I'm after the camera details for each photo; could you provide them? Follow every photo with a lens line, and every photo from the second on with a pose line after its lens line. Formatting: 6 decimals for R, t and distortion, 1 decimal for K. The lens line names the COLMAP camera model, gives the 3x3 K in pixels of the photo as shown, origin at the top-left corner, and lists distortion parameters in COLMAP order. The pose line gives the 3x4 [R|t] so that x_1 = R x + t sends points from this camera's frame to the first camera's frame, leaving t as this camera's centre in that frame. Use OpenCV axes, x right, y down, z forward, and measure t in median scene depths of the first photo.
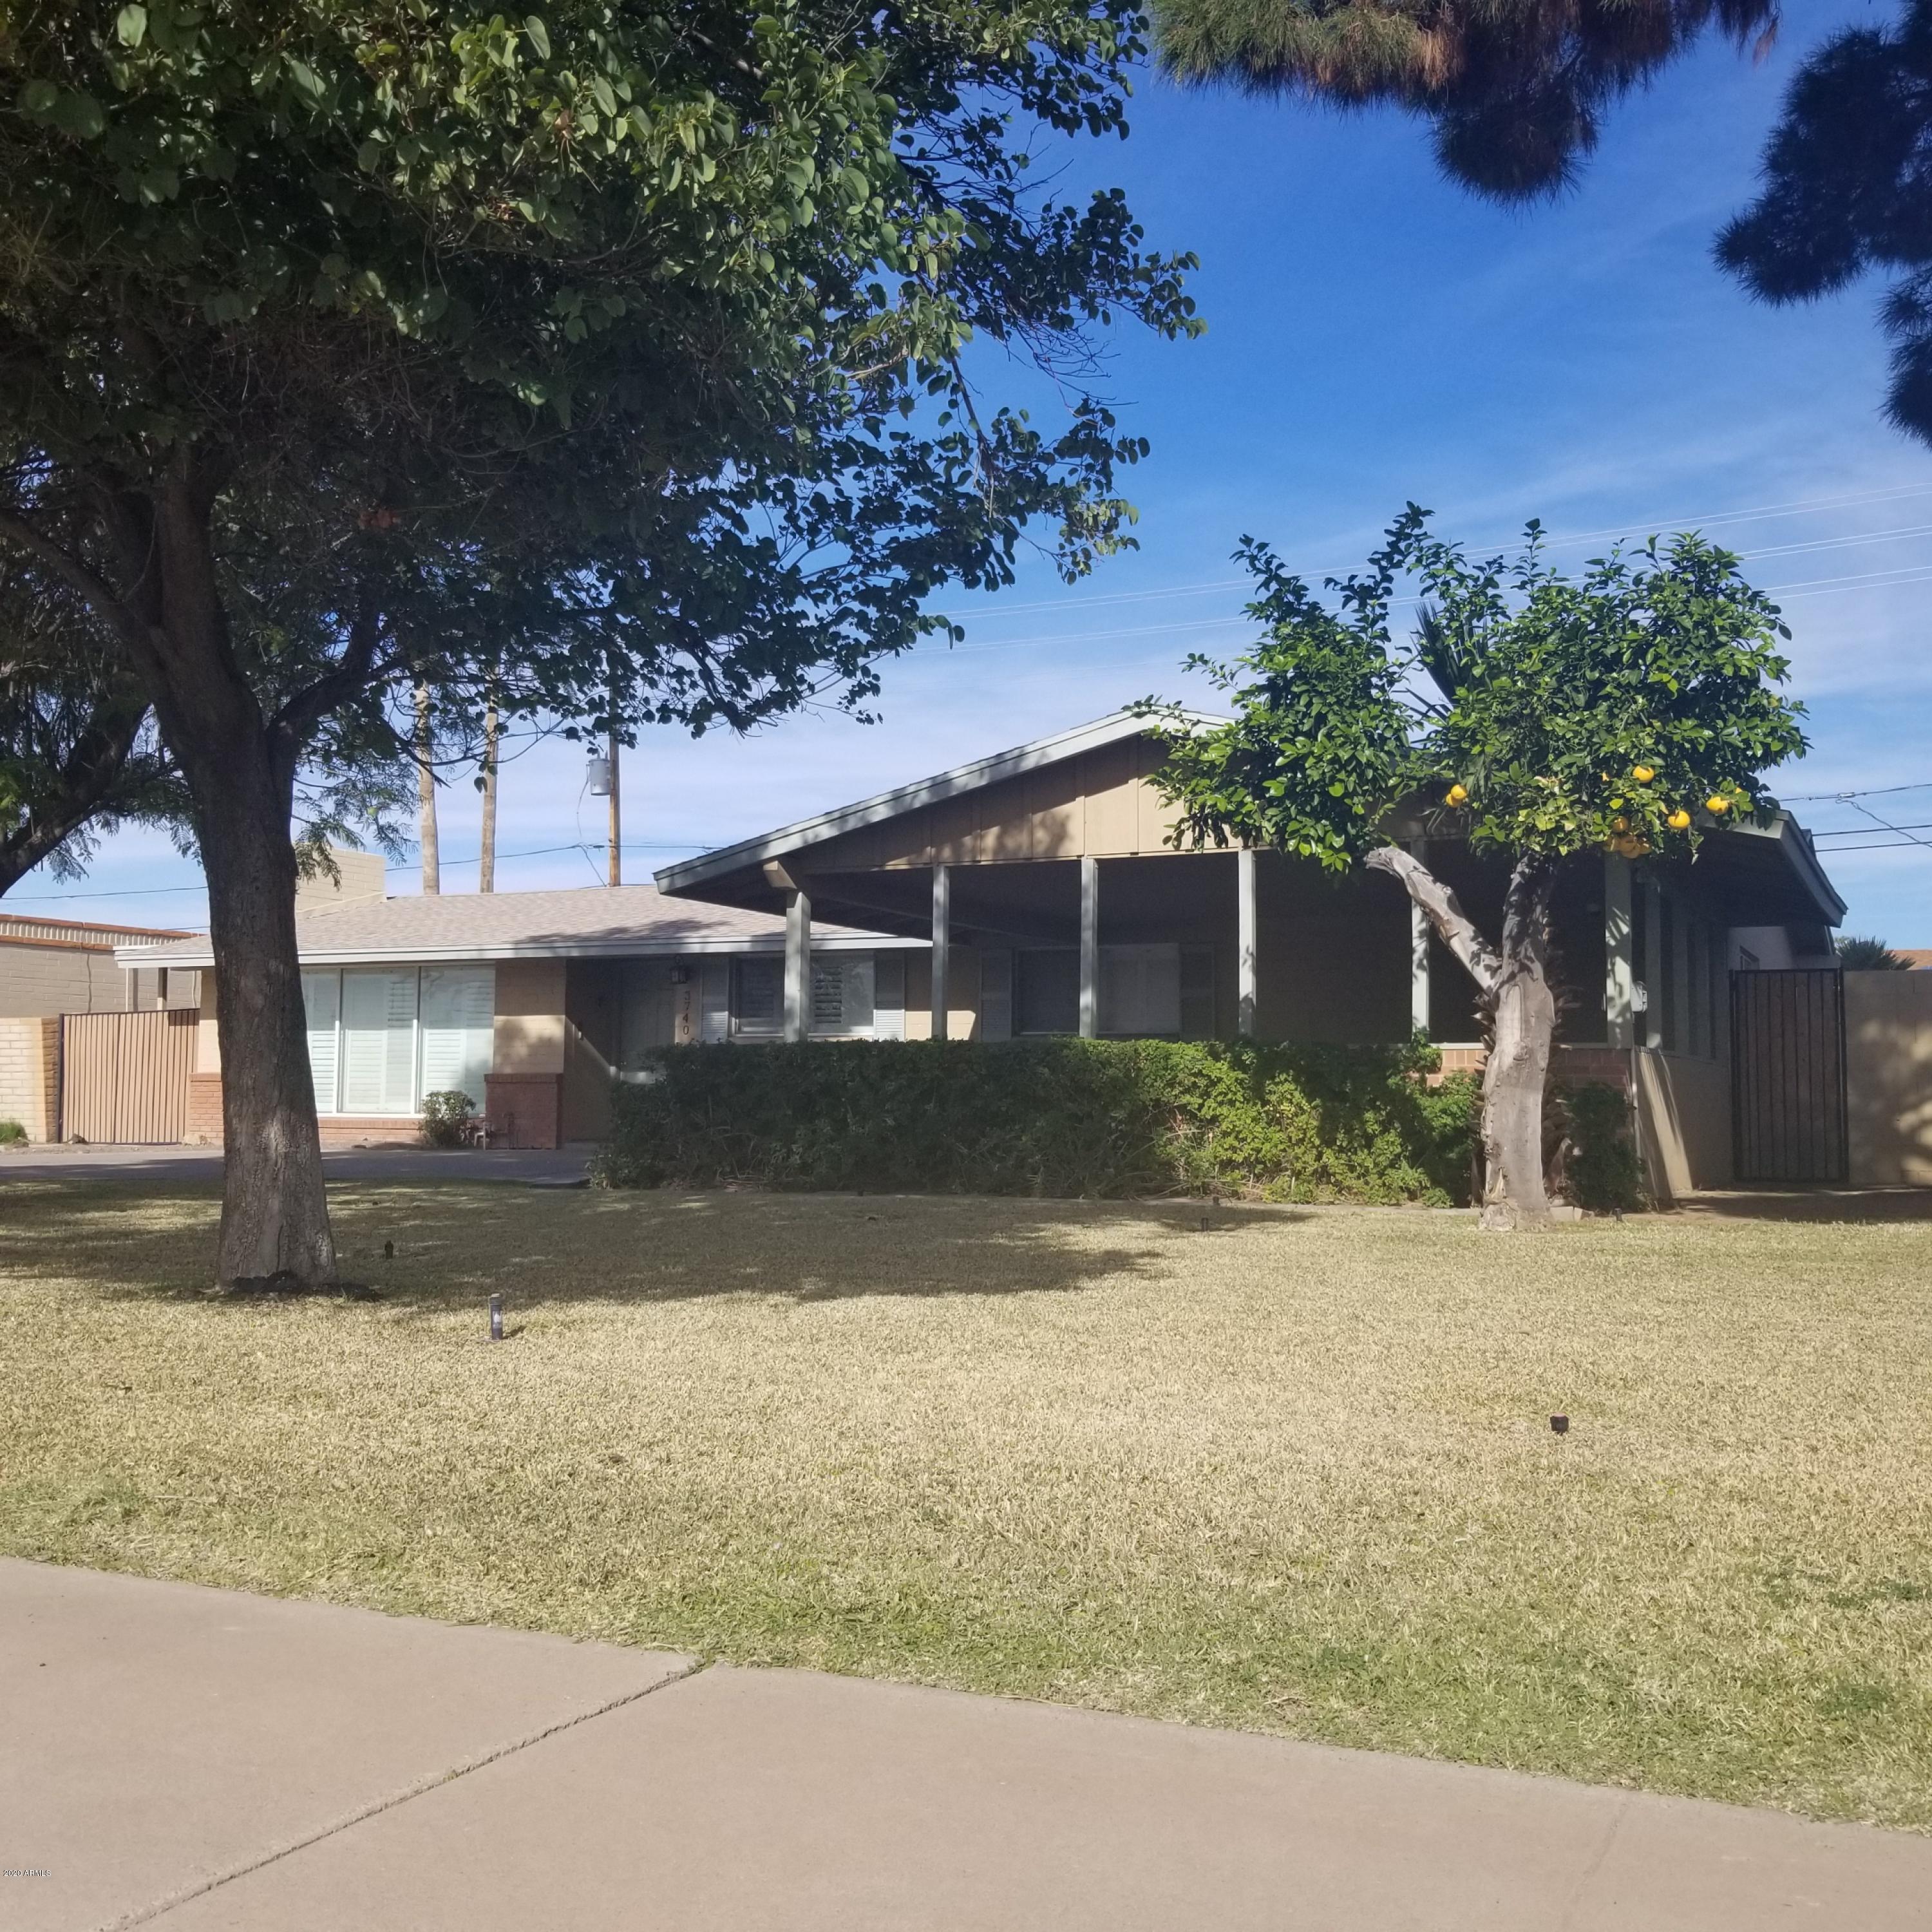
lens RADIAL K [[2016.0, 0, 959.6], [0, 2016.0, 1002.0], [0, 0, 1]] dist [0.109695, -0.221199]
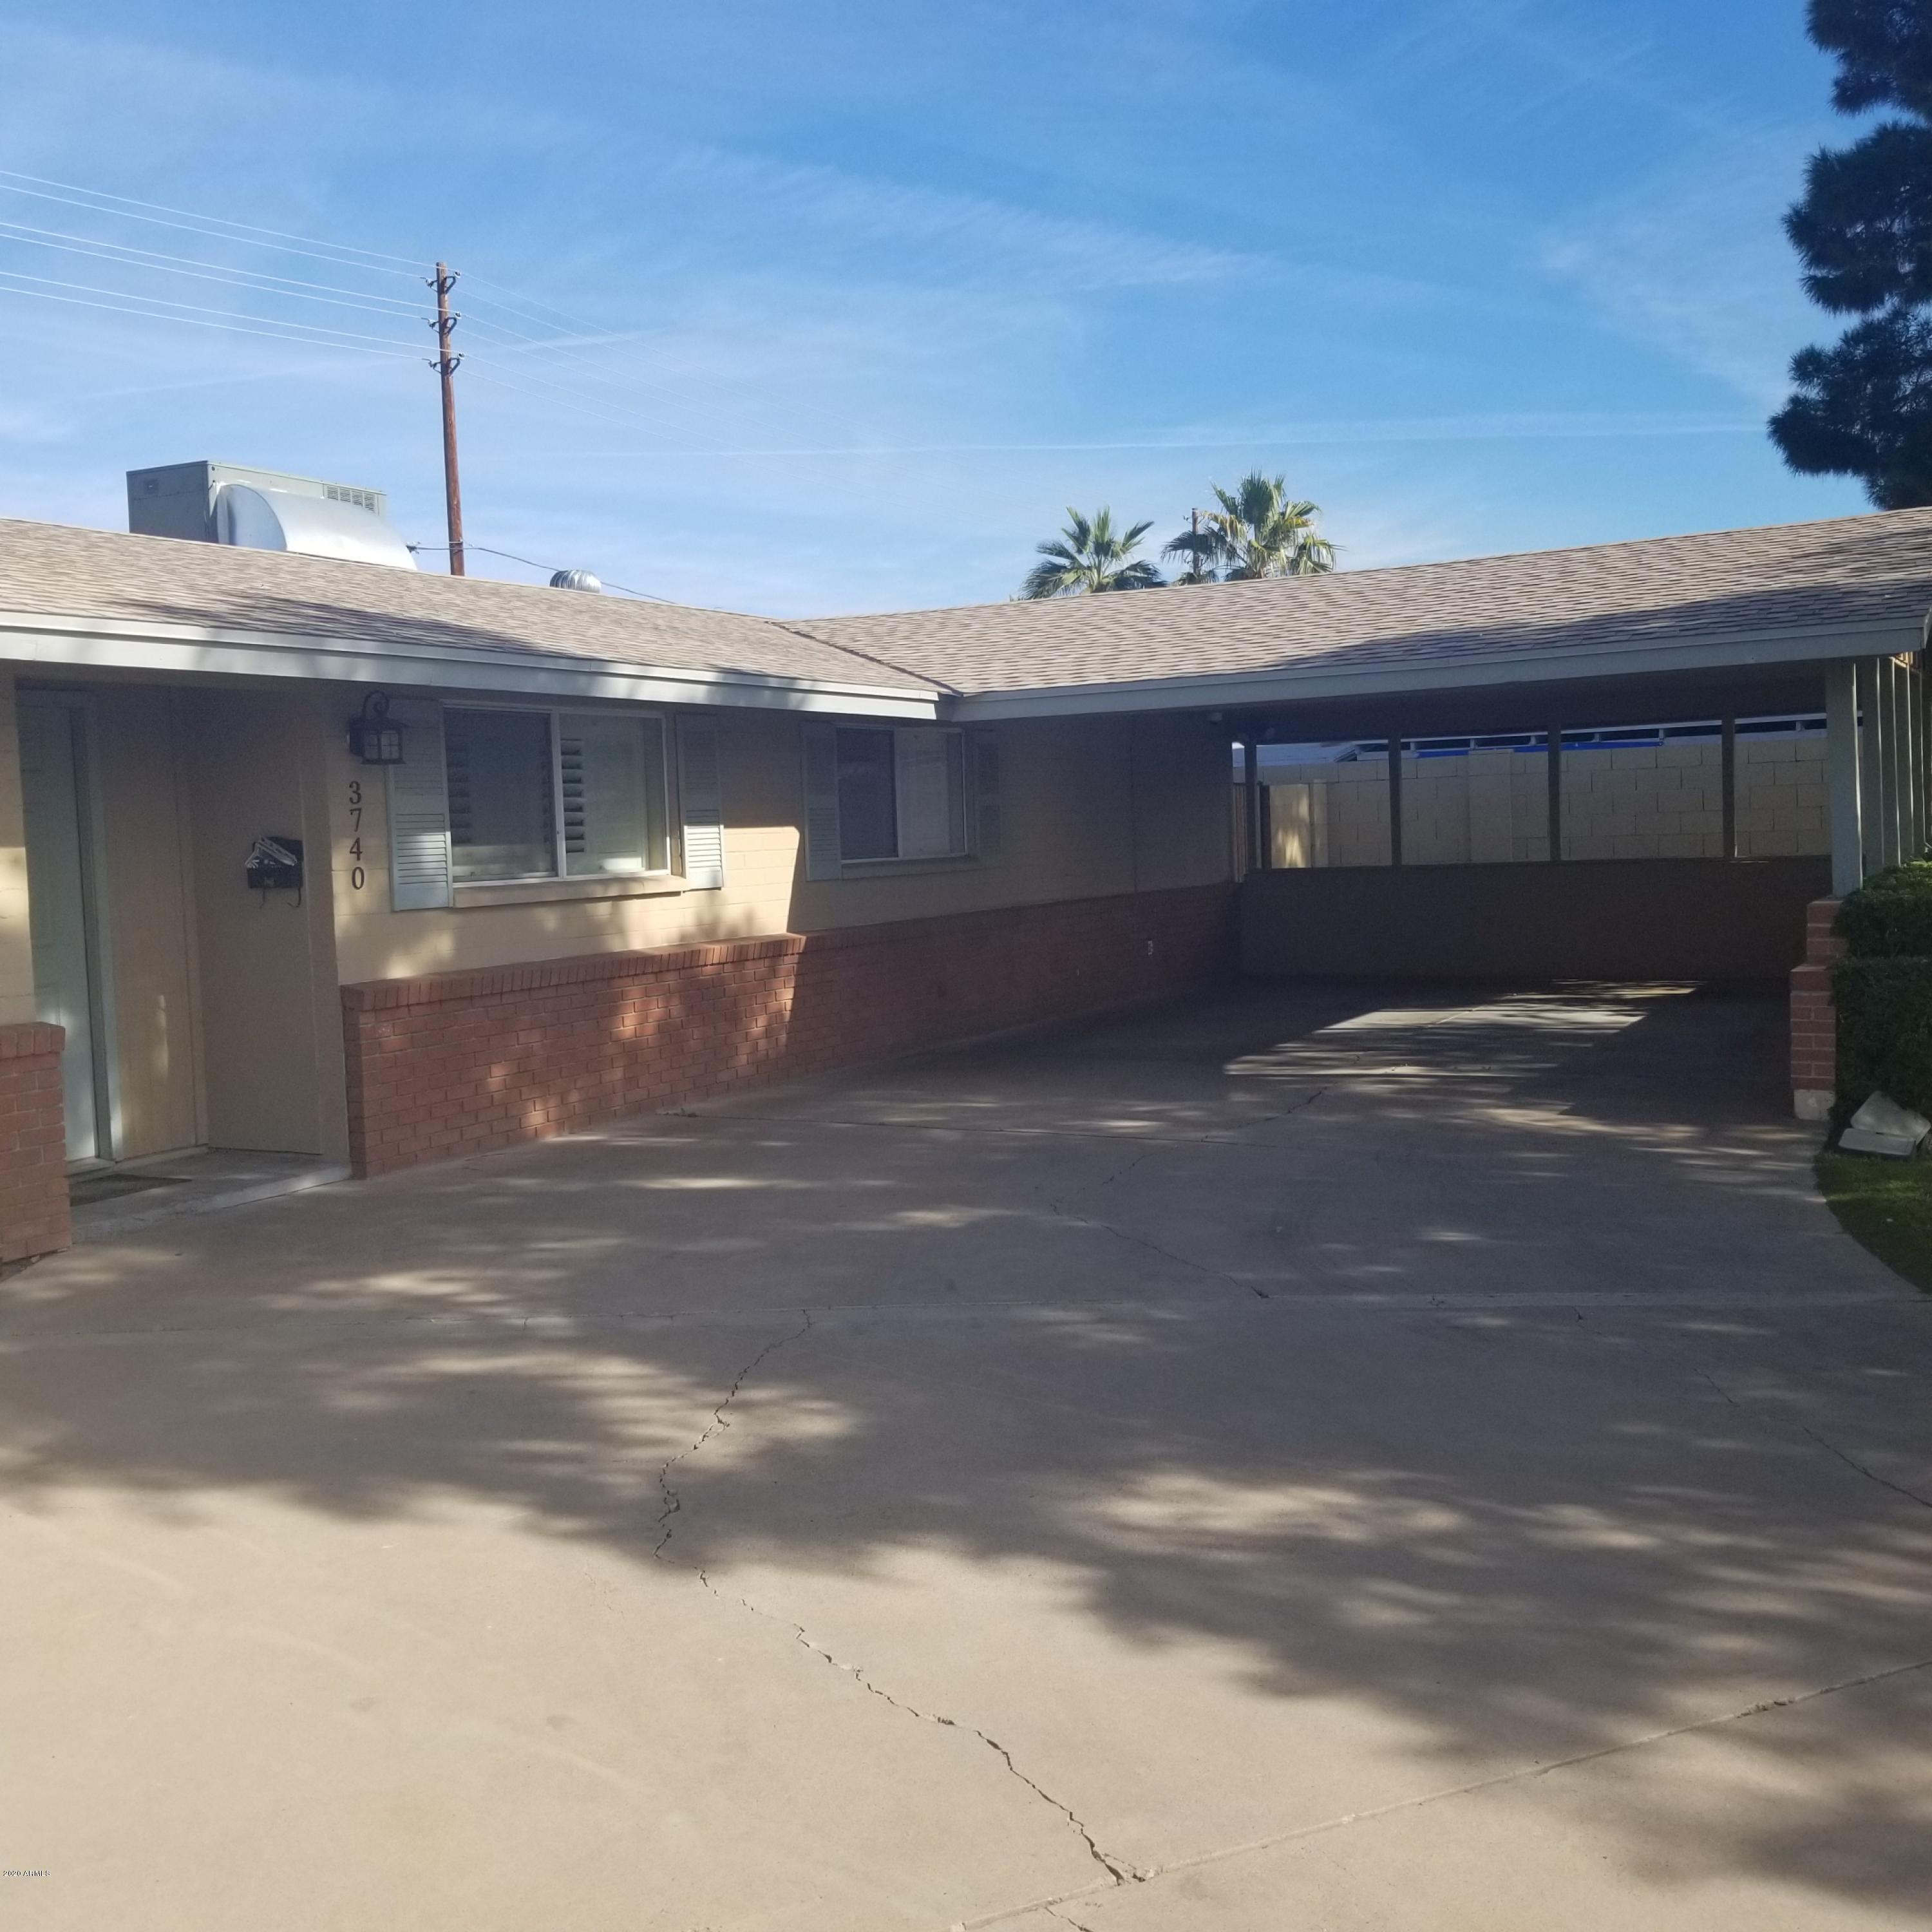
lens RADIAL K [[2016.0, 0, 959.6], [0, 2016.0, 1002.0], [0, 0, 1]] dist [0.109695, -0.221199]
pose [[-0.041359, -0.089488, 0.995129, -0.842840], [-0.001720, 0.995986, 0.089493, 0.002905], [-0.999143, 0.001990, -0.041347, 1.376137]]
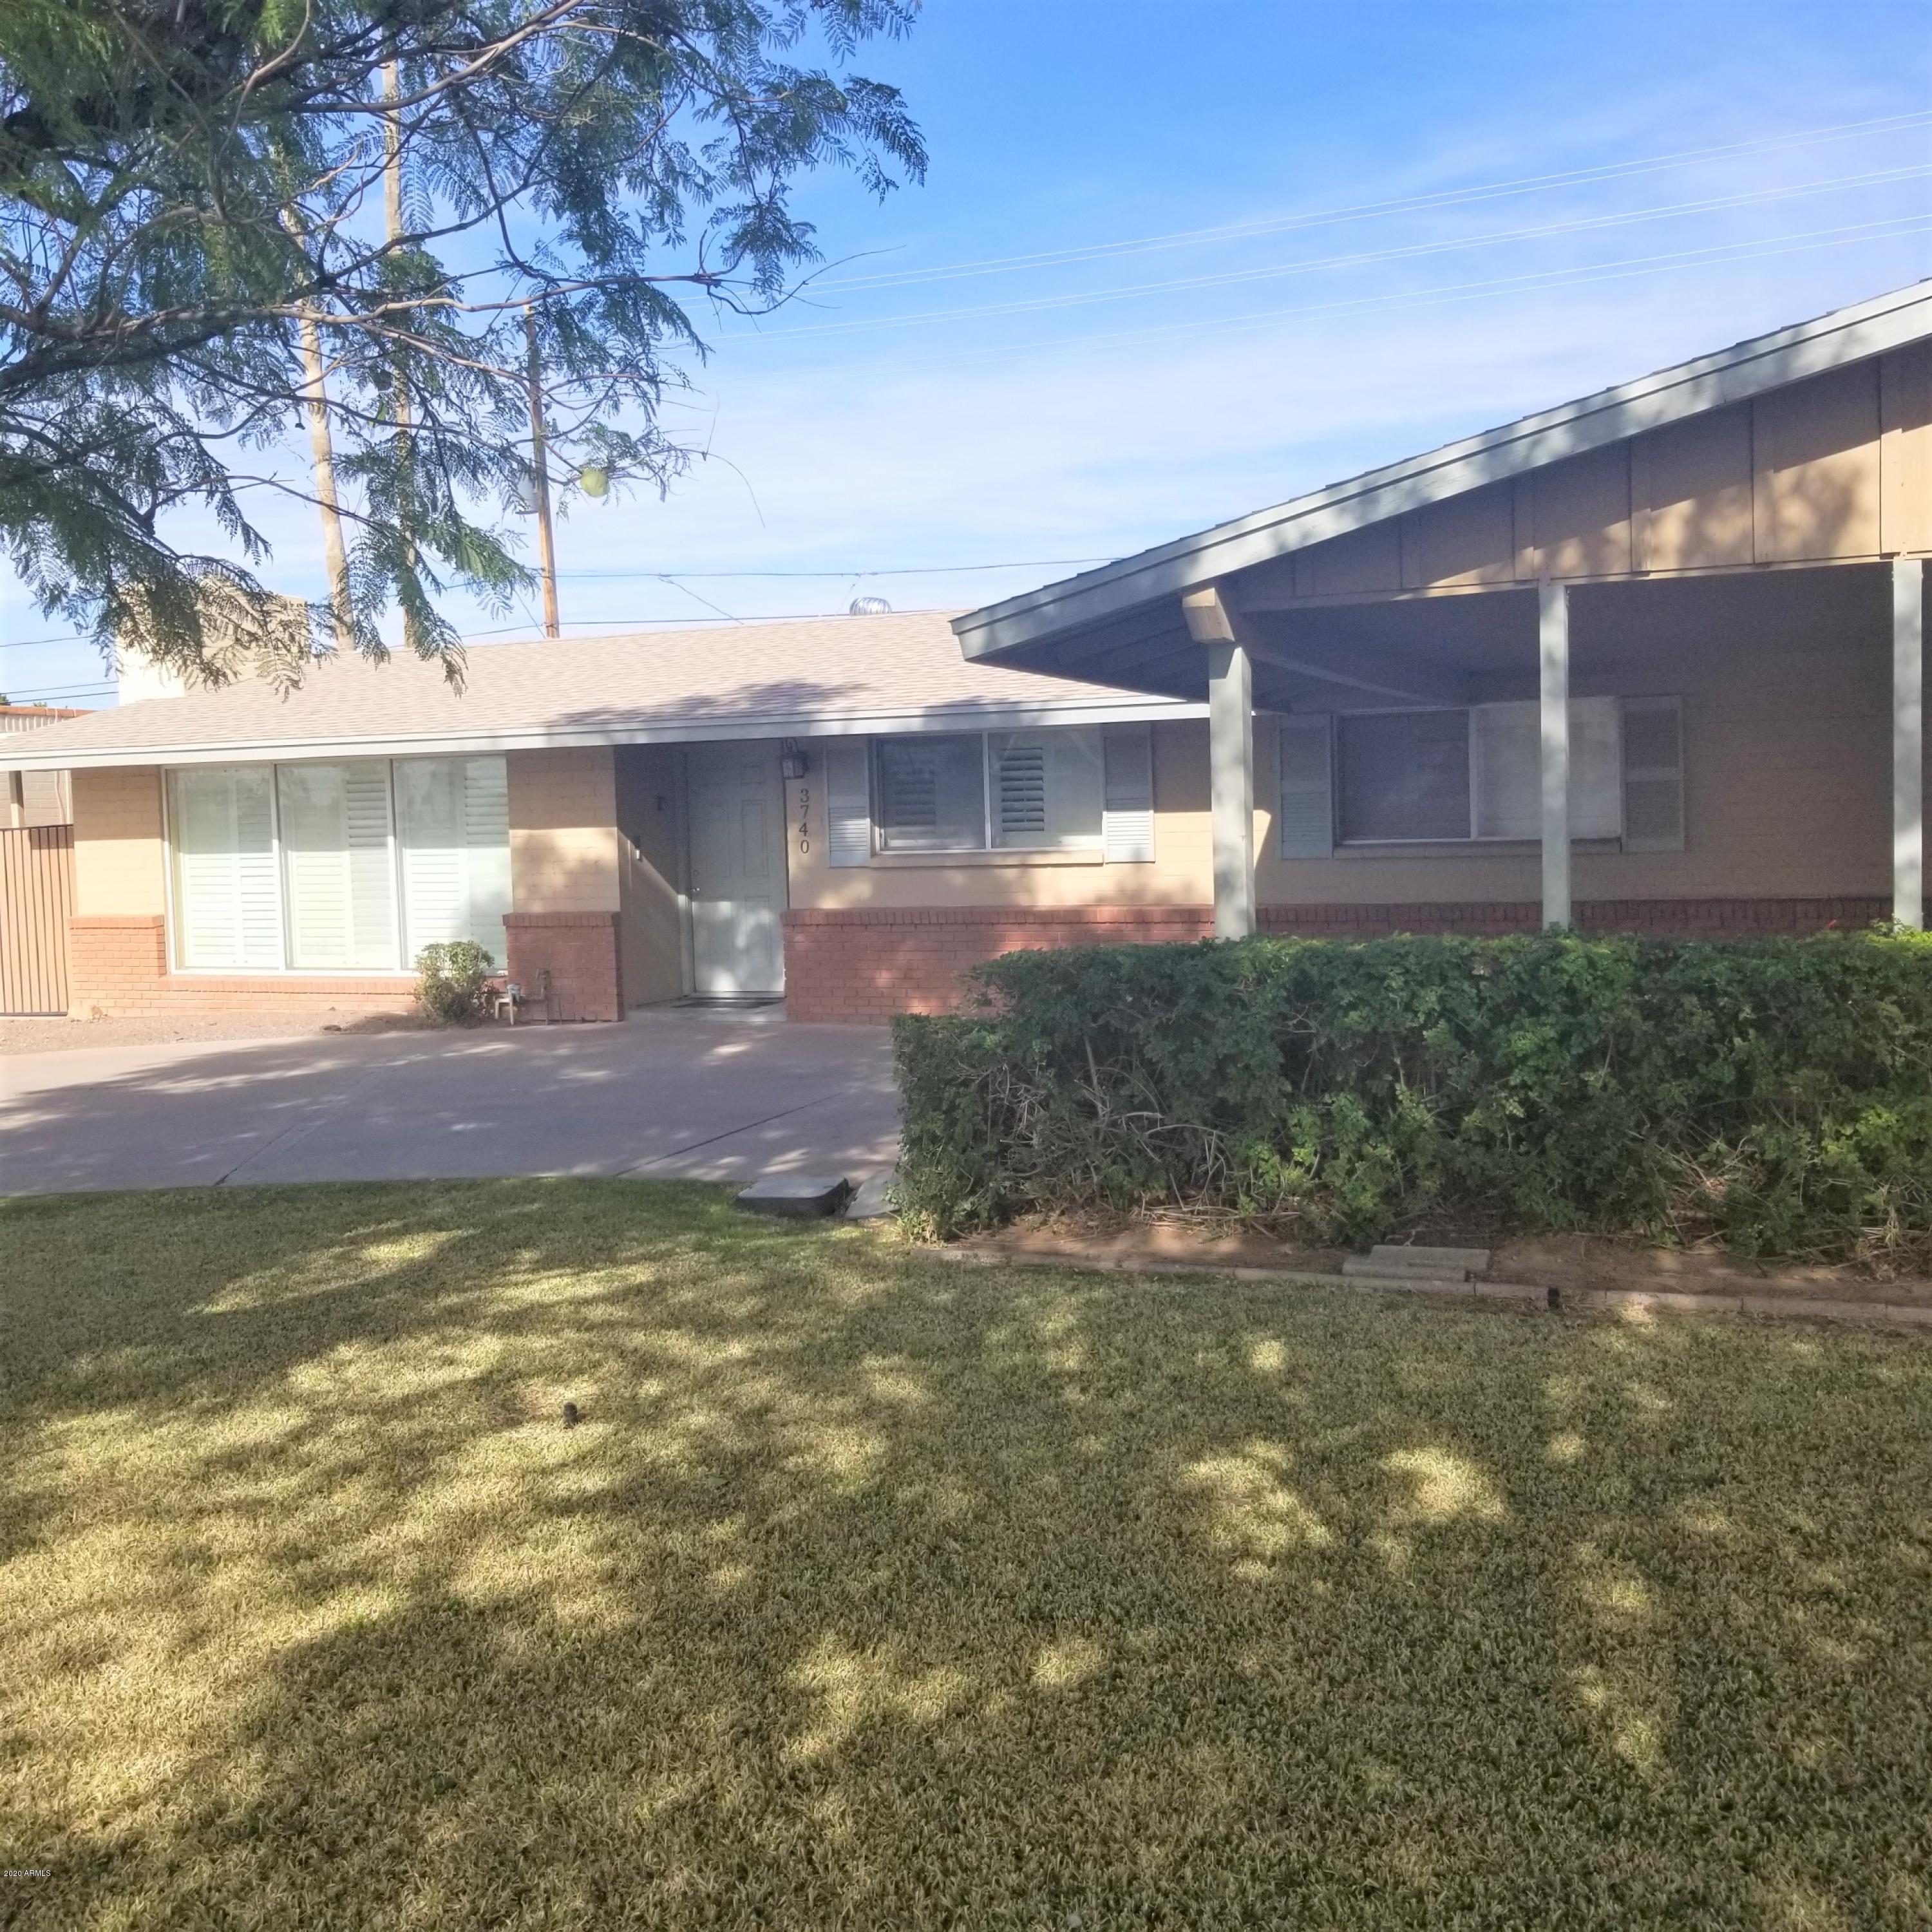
lens RADIAL K [[2016.0, 0, 959.6], [0, 2016.0, 1002.0], [0, 0, 1]] dist [0.109695, -0.221199]
pose [[0.997766, -0.041657, 0.052226, -0.185835], [0.034260, 0.990213, 0.135297, -0.037629], [-0.057350, -0.133205, 0.989428, 0.480945]]
